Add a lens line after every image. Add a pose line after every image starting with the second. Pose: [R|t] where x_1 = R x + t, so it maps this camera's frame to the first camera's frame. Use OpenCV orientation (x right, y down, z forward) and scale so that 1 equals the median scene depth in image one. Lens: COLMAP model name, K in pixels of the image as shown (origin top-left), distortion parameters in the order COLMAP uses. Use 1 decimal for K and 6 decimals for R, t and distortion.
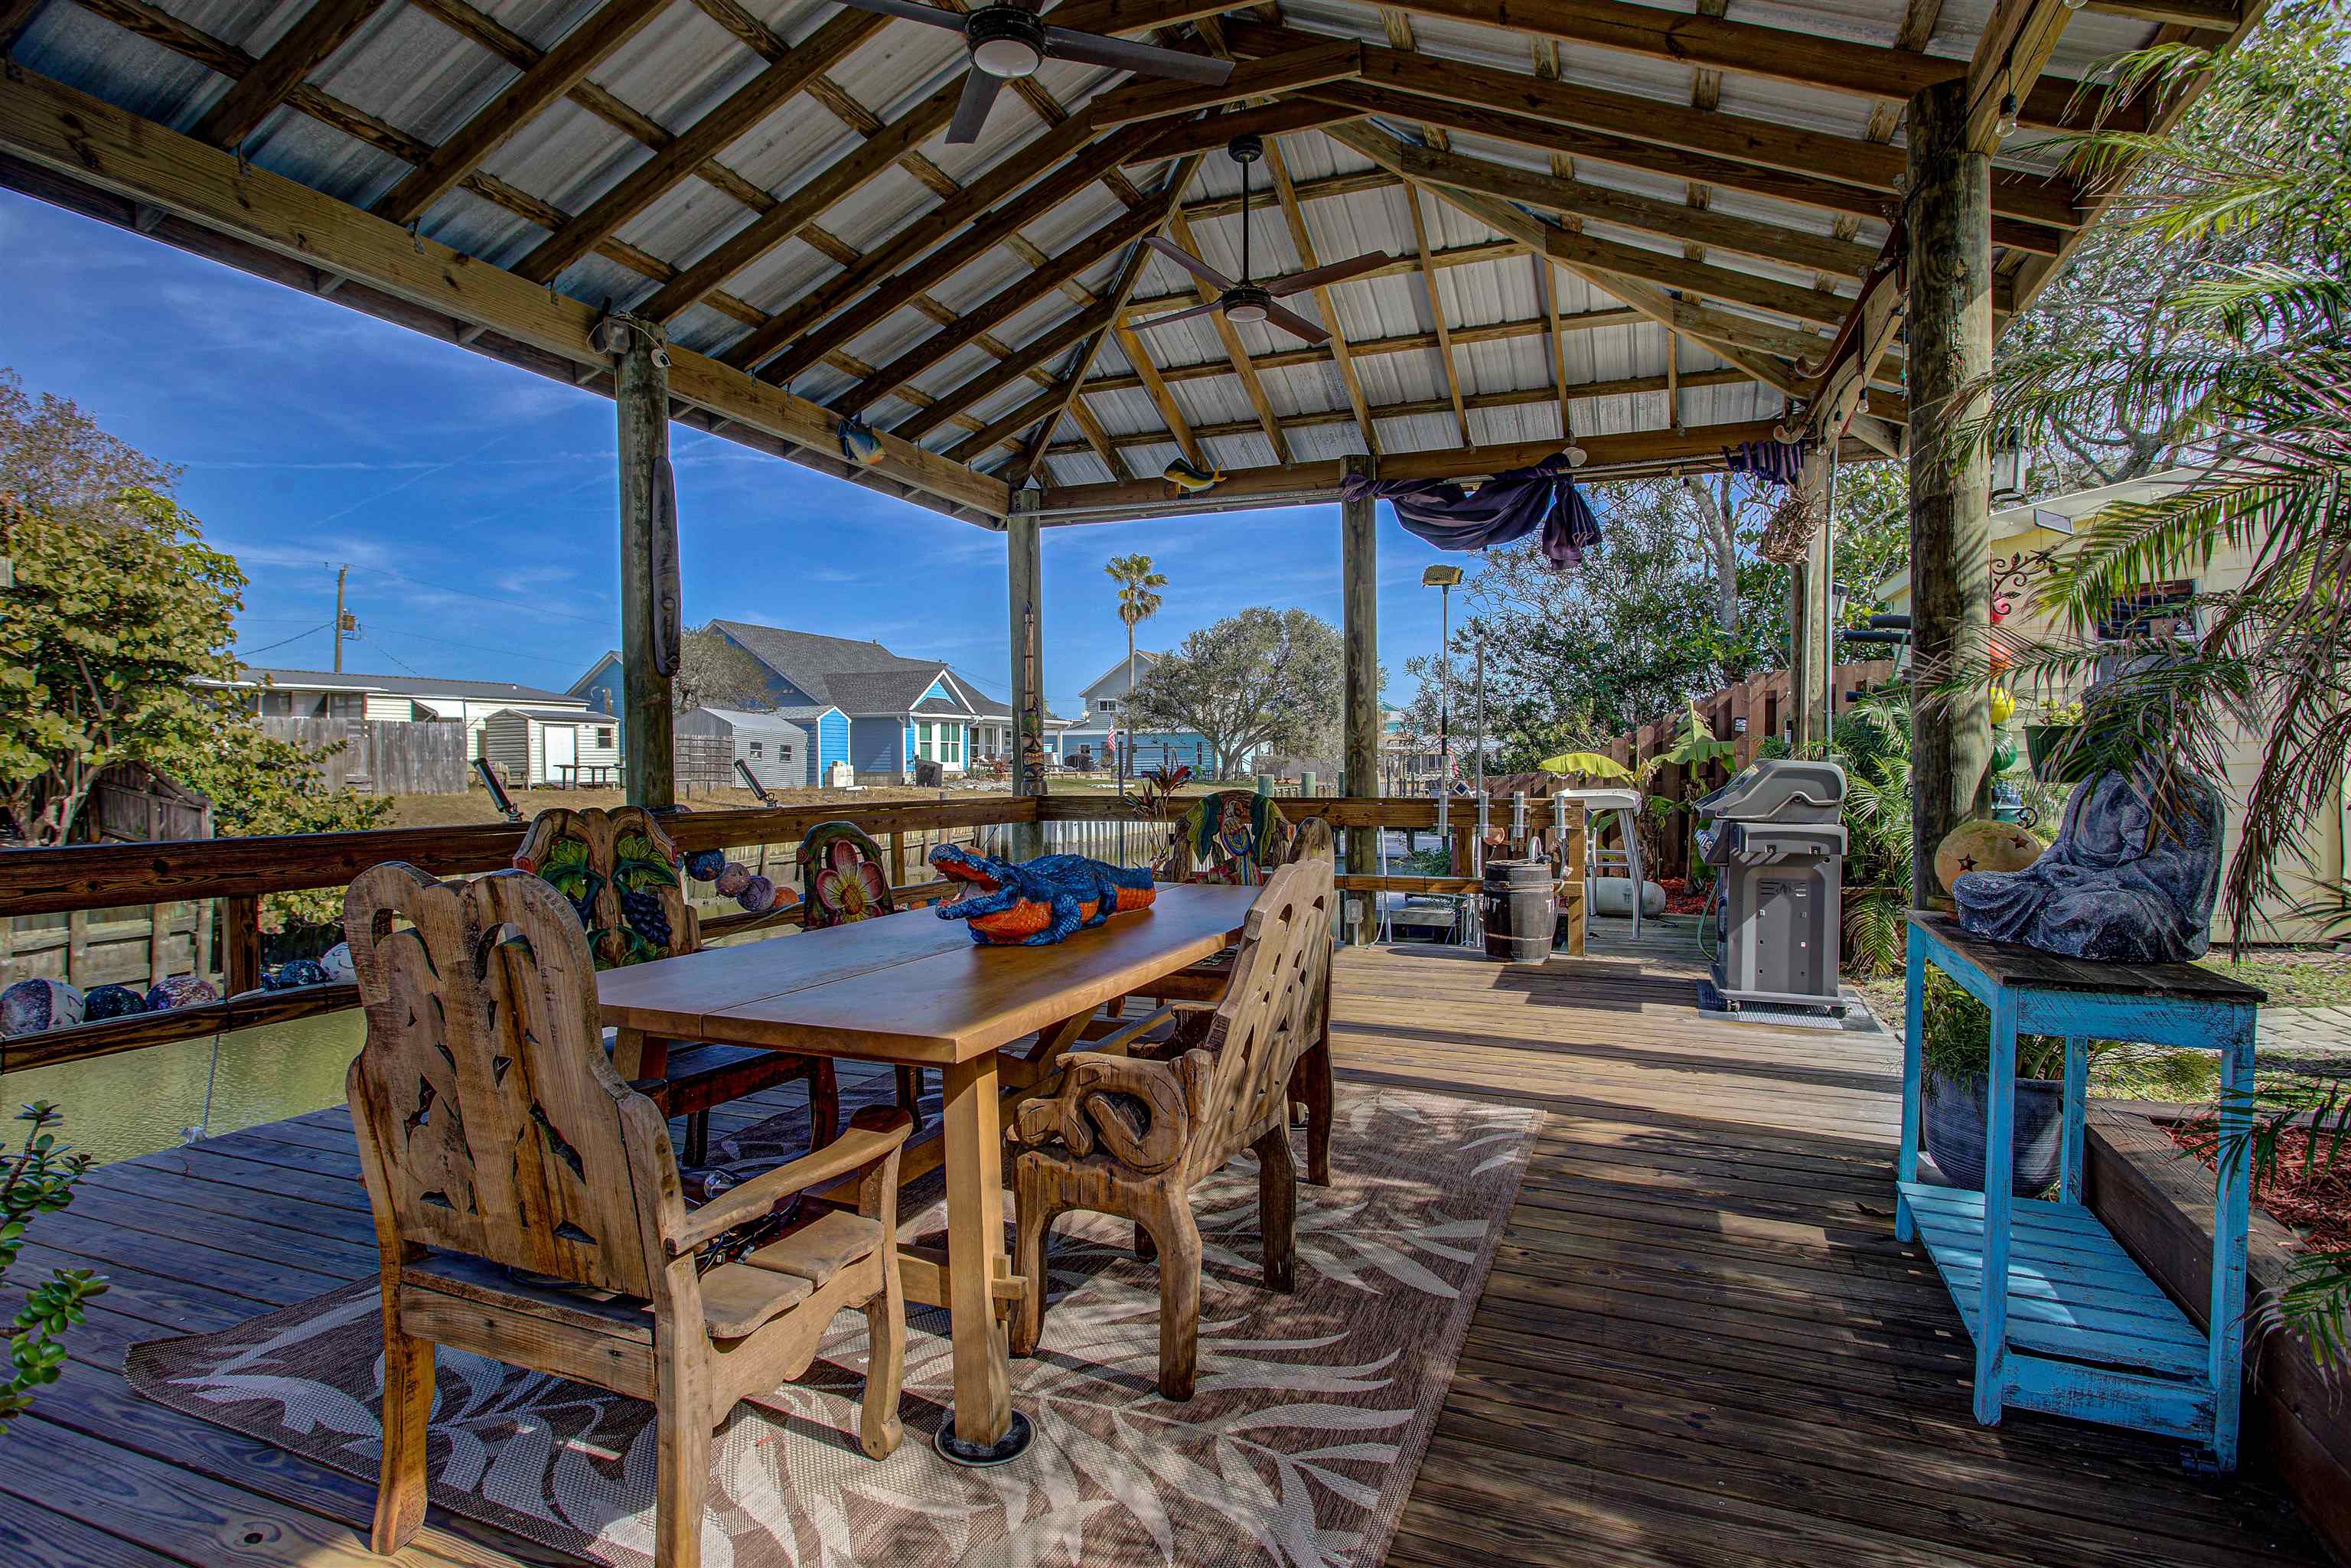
lens RADIAL K [[1178.4, 0, 1166.4], [0, 1178.4, 786.0], [0, 0, 1]] dist [-0.022176, 0.007143]
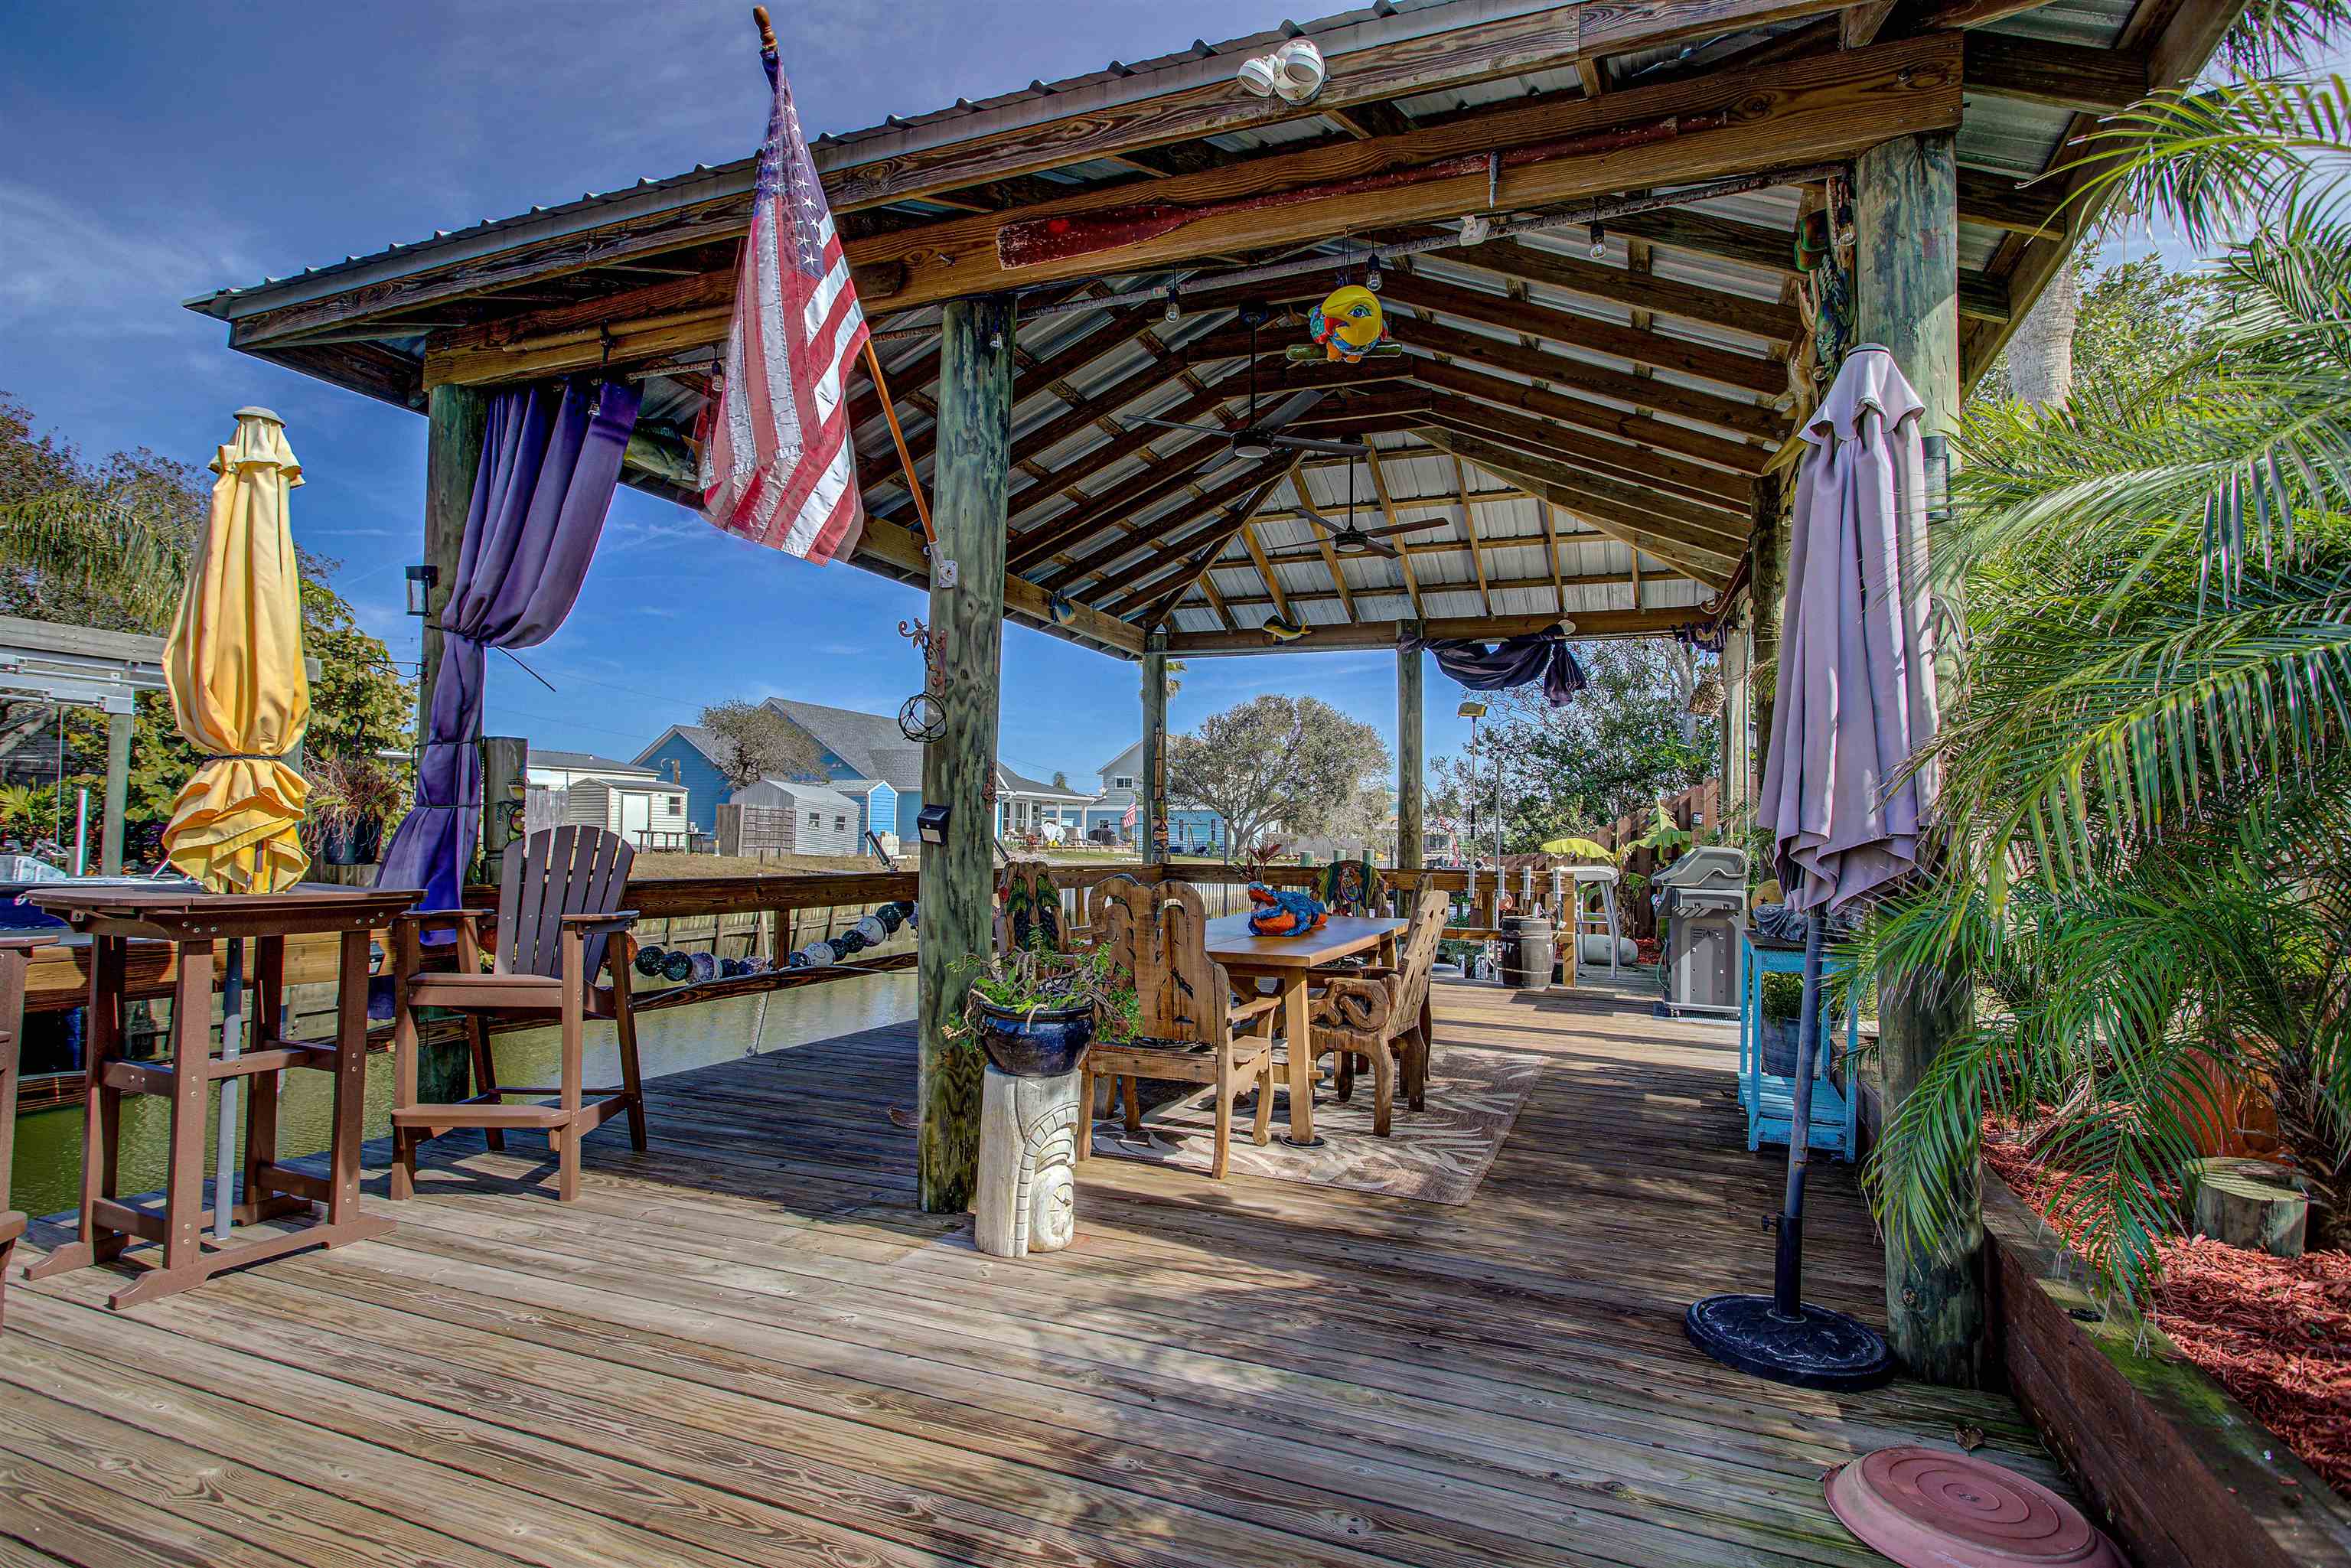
lens RADIAL K [[1178.4, 0, 1166.4], [0, 1178.4, 786.0], [0, 0, 1]] dist [-0.022176, 0.007143]
pose [[0.999830, 0.018273, 0.002387, -0.117329], [-0.018084, 0.997796, -0.063851, 0.005910], [-0.003548, 0.063797, 0.997957, -0.348225]]
